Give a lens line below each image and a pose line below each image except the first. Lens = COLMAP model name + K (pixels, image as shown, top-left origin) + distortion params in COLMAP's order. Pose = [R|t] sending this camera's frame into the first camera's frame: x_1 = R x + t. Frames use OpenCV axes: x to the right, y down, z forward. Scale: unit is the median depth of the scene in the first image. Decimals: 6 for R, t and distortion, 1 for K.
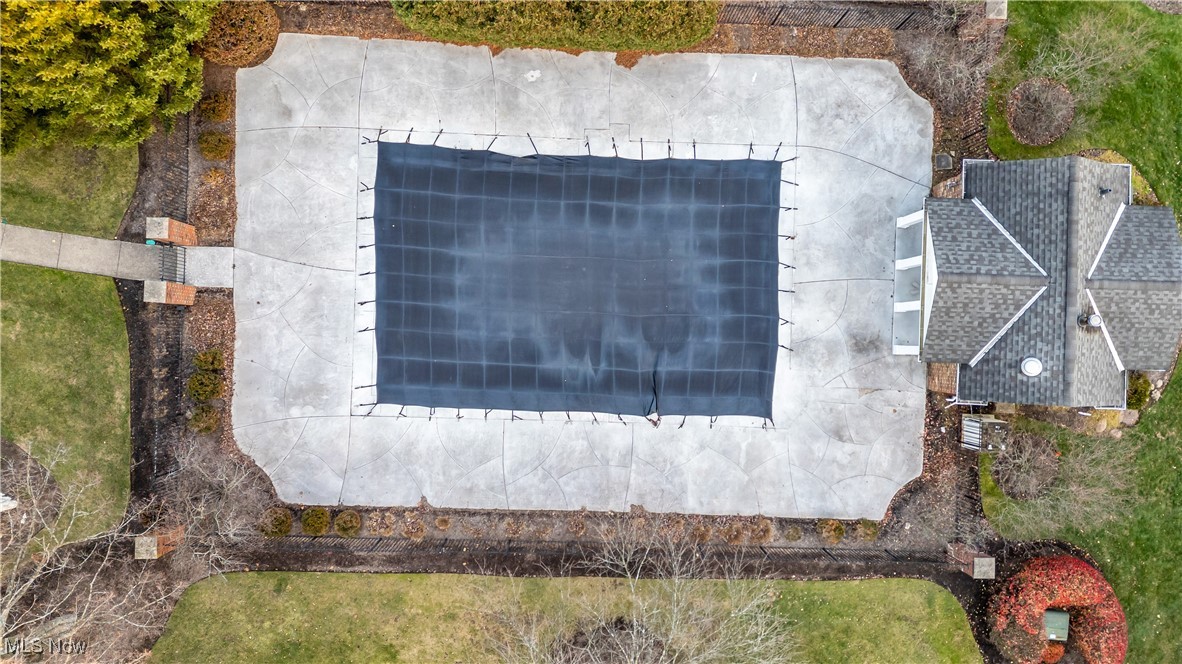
lens RADIAL K [[825.2, 0, 591.0], [0, 825.2, 332.0], [0, 0, 1]] dist [0.084605, -0.100848]
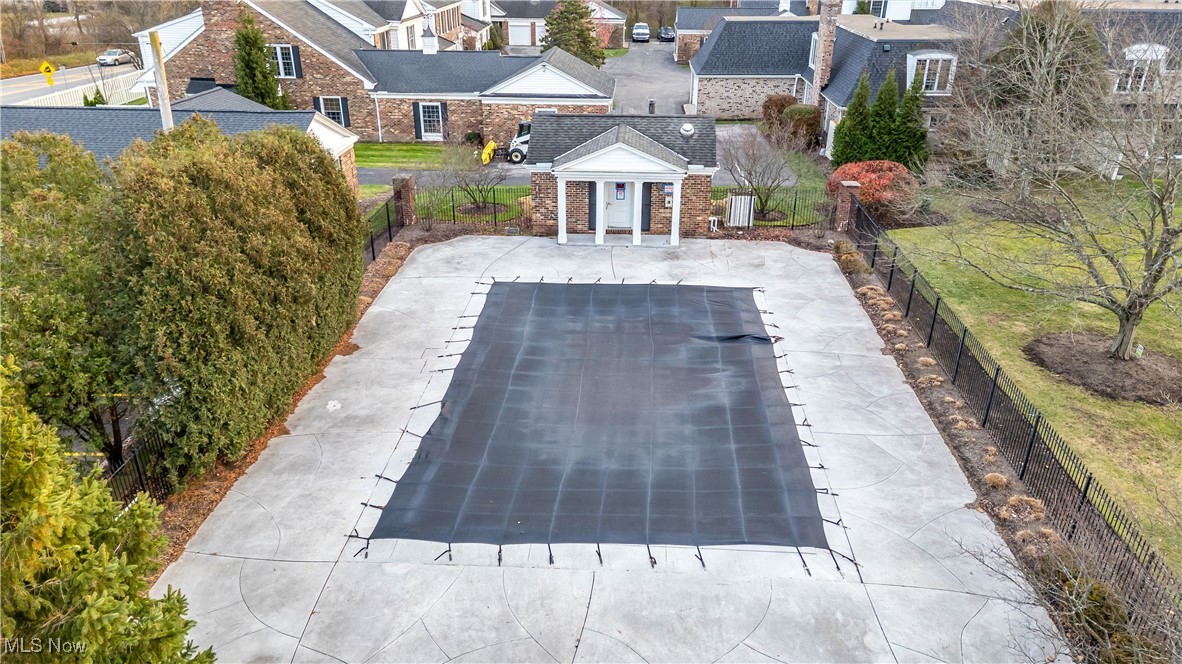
lens RADIAL K [[825.2, 0, 591.0], [0, 825.2, 332.0], [0, 0, 1]] dist [0.084605, -0.100848]
pose [[0.028301, -0.449444, 0.892860, -0.696493], [0.999526, 0.023586, -0.019809, -0.067700], [-0.012156, 0.892997, 0.449898, 0.609039]]
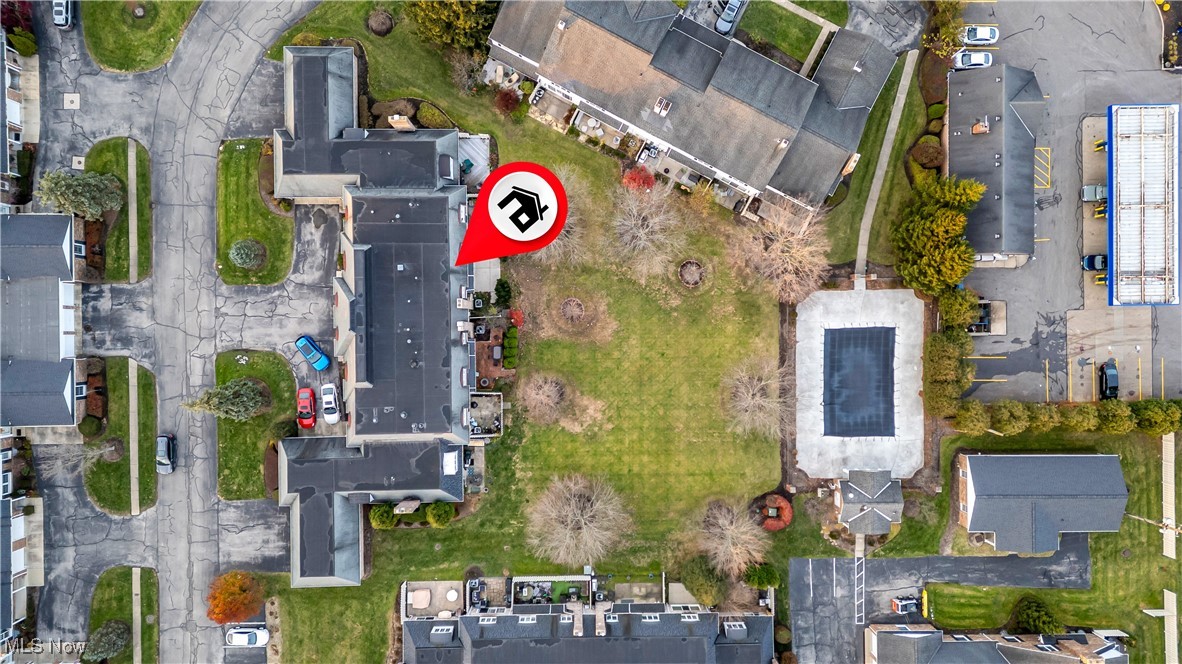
lens RADIAL K [[825.2, 0, 591.0], [0, 825.2, 332.0], [0, 0, 1]] dist [0.084605, -0.100848]
pose [[0.030910, 0.999027, -0.031454, -0.158418], [-0.999522, 0.030870, -0.001750, 1.133660], [-0.000777, 0.031493, 0.999504, -2.705776]]
